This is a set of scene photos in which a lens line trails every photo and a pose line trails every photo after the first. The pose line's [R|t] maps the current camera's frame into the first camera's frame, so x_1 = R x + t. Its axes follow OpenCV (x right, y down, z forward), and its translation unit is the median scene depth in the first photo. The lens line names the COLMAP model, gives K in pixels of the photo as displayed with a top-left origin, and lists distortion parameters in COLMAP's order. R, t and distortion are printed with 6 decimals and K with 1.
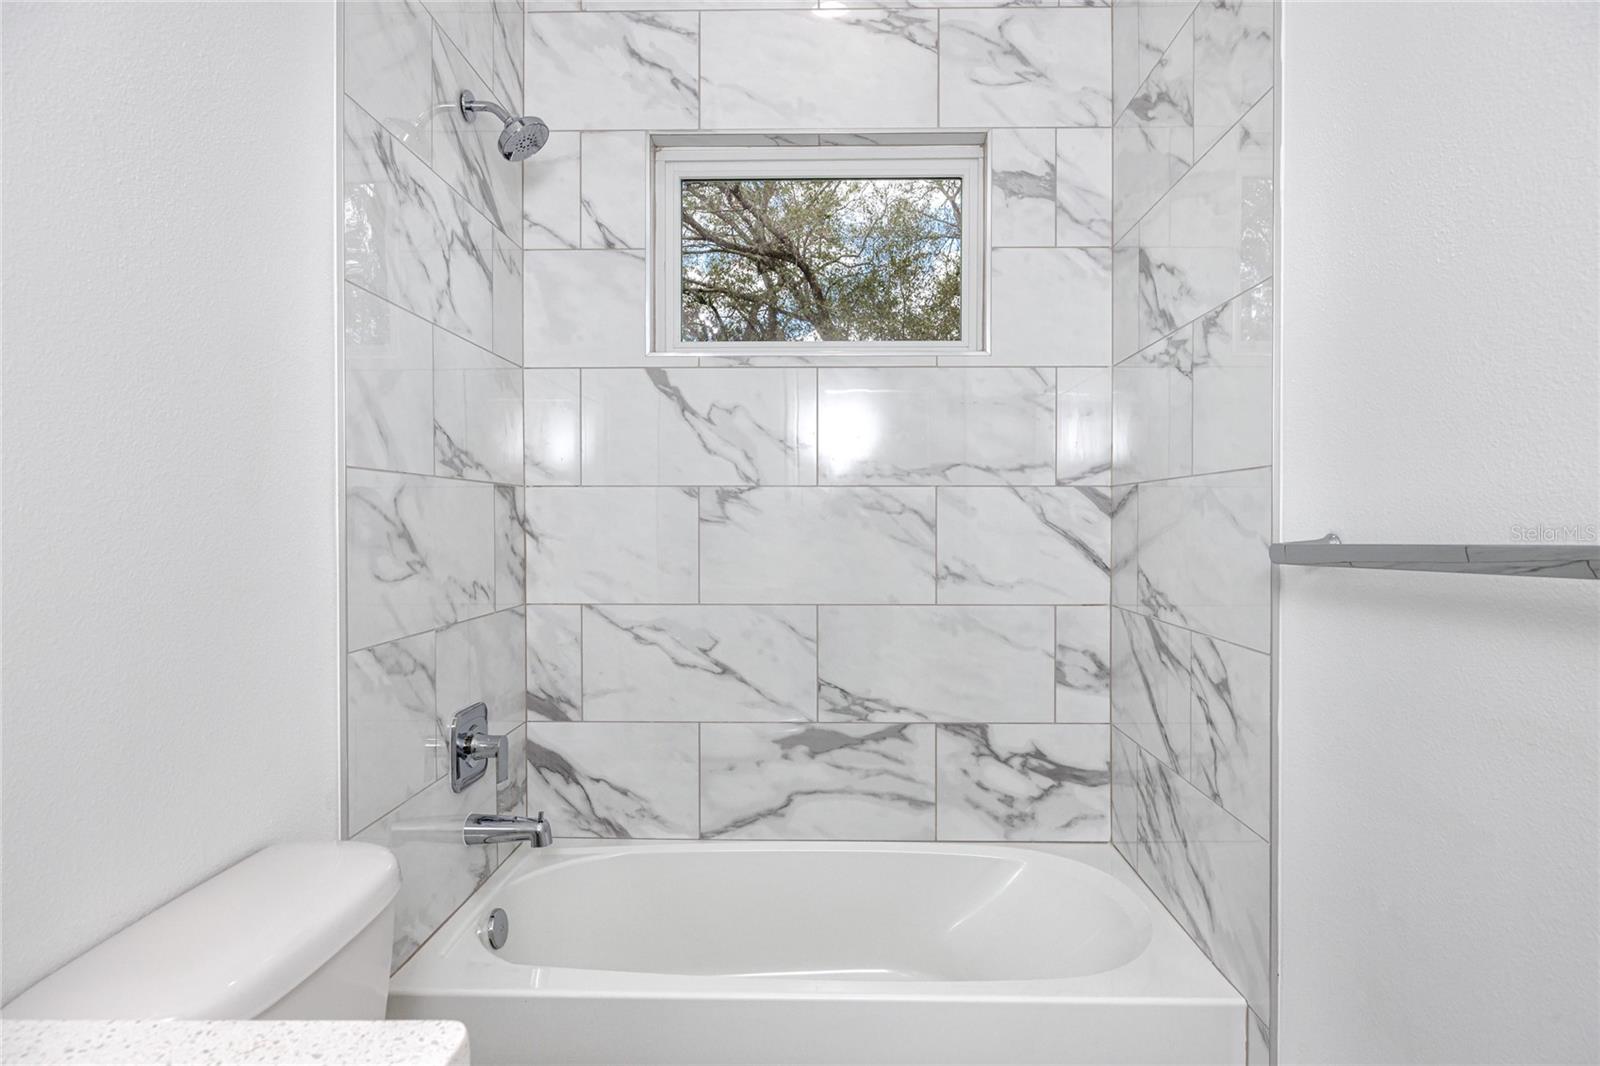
lens RADIAL K [[849.0, 0, 805.1], [0, 849.0, 531.3], [0, 0, 1]] dist [-0.010598, 0.000217]
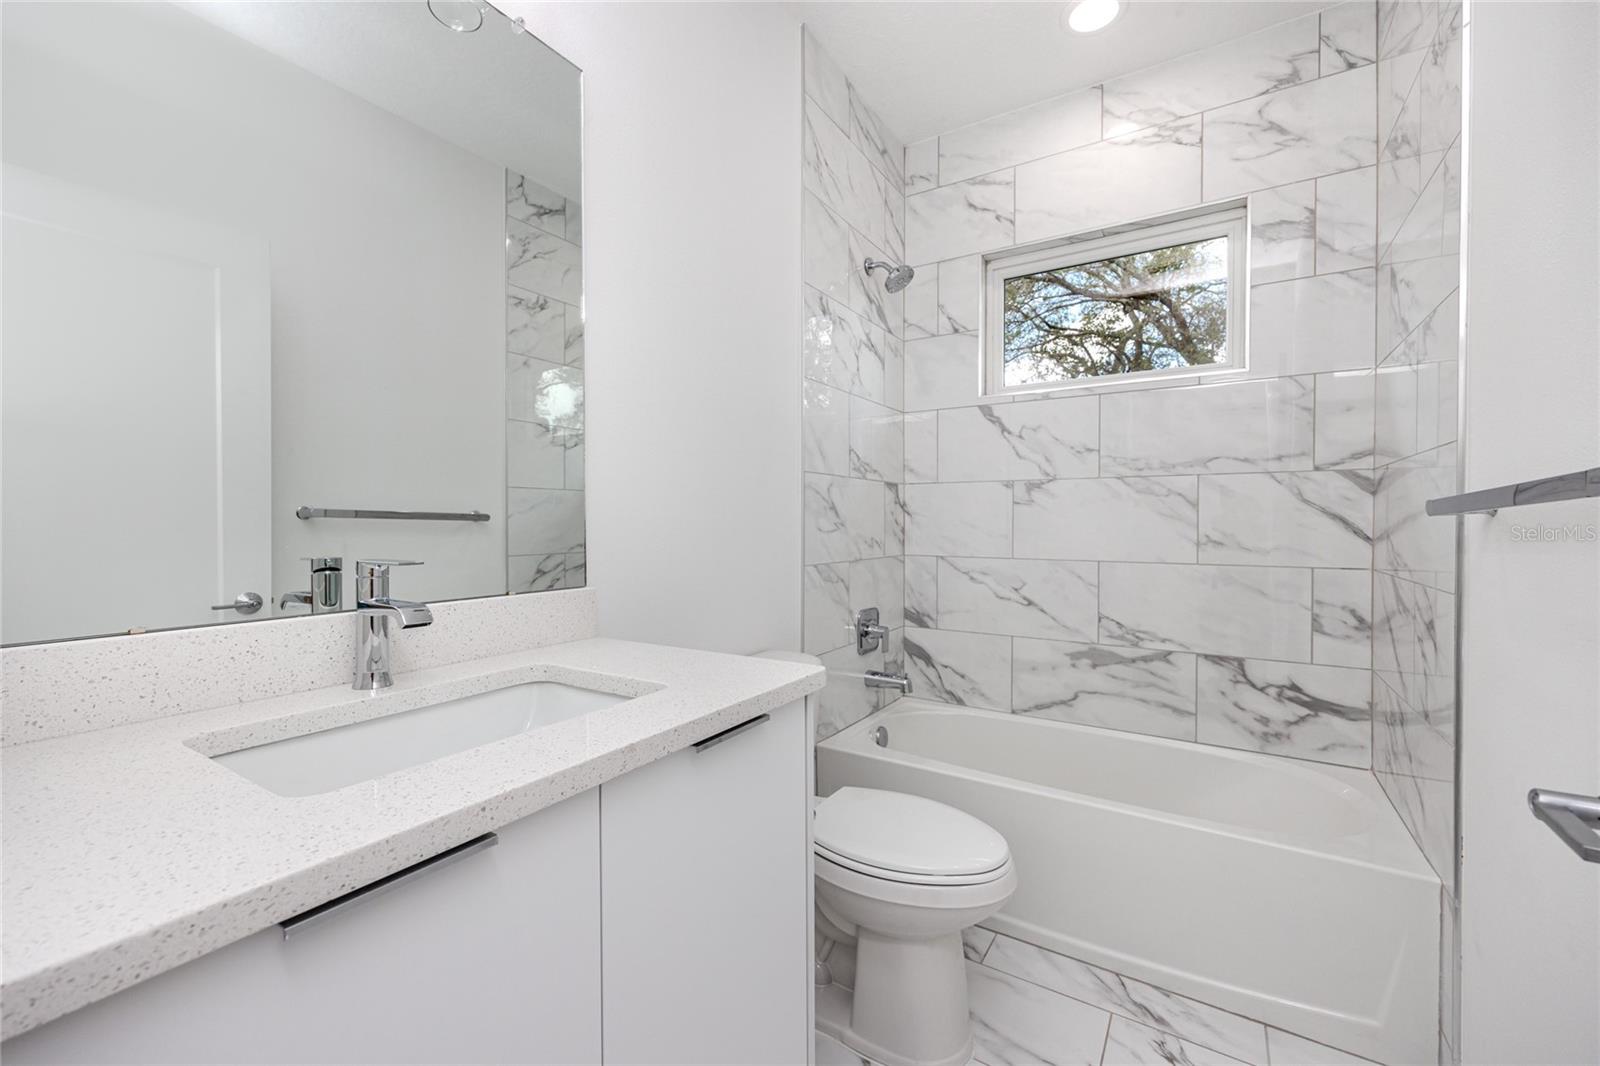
lens RADIAL K [[660.4, 0, 797.5], [0, 660.4, 532.0], [0, 0, 1]] dist [0.003787, -0.000256]
pose [[0.858916, 0.005557, -0.512087, 0.148938], [-0.006704, 0.999977, -0.000393, 0.041633], [0.512073, 0.003771, 0.858933, -0.211354]]
